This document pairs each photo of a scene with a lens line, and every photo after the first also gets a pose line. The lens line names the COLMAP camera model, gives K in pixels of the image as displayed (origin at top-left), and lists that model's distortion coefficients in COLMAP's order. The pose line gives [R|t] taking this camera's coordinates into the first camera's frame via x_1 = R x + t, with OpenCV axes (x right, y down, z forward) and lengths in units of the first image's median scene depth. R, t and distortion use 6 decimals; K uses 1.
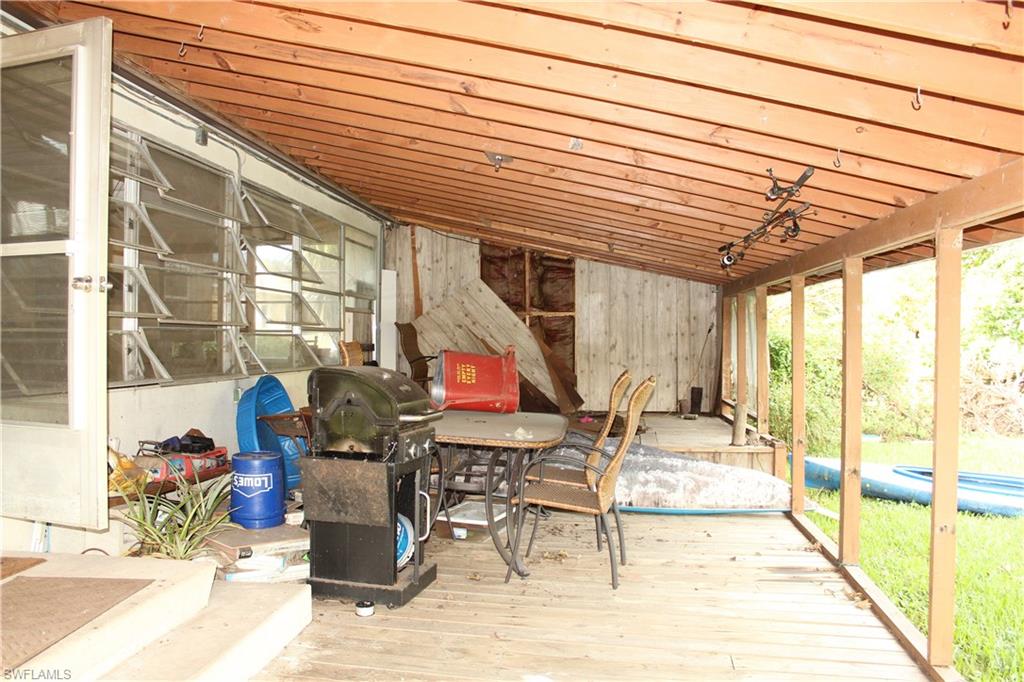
lens RADIAL K [[866.9, 0, 512.0], [0, 866.9, 341.0], [0, 0, 1]] dist [-0.097370, 0.003118]
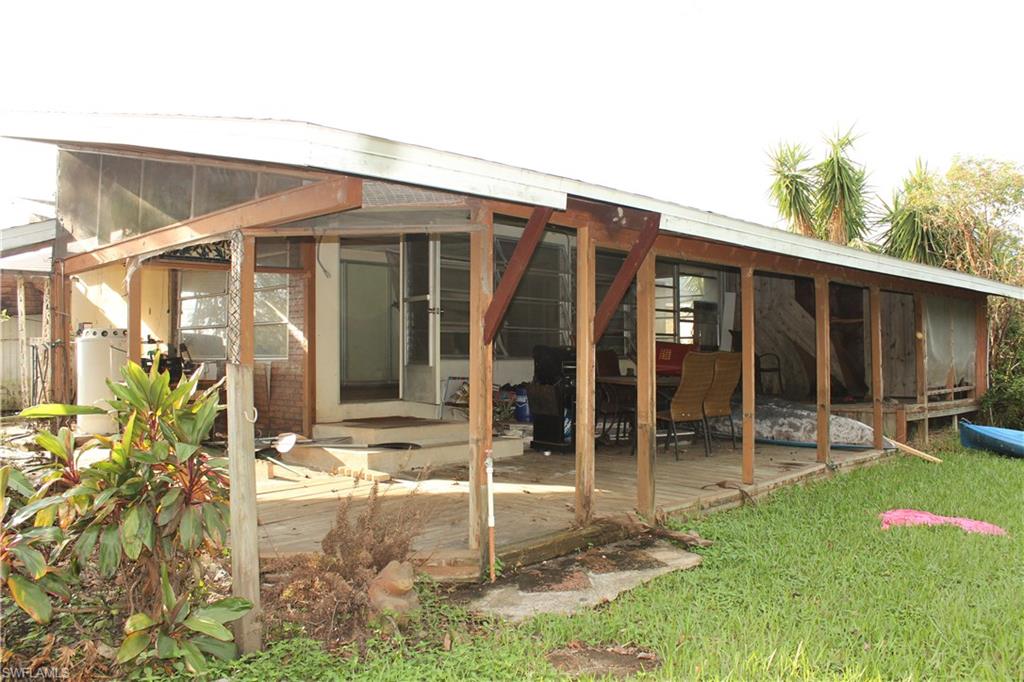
lens RADIAL K [[866.9, 0, 512.0], [0, 866.9, 341.0], [0, 0, 1]] dist [-0.097370, 0.003118]
pose [[0.790251, -0.015917, -0.612577, 0.616468], [0.000730, 0.999686, -0.025034, 0.044110], [0.612783, 0.019335, 0.790014, -0.449269]]
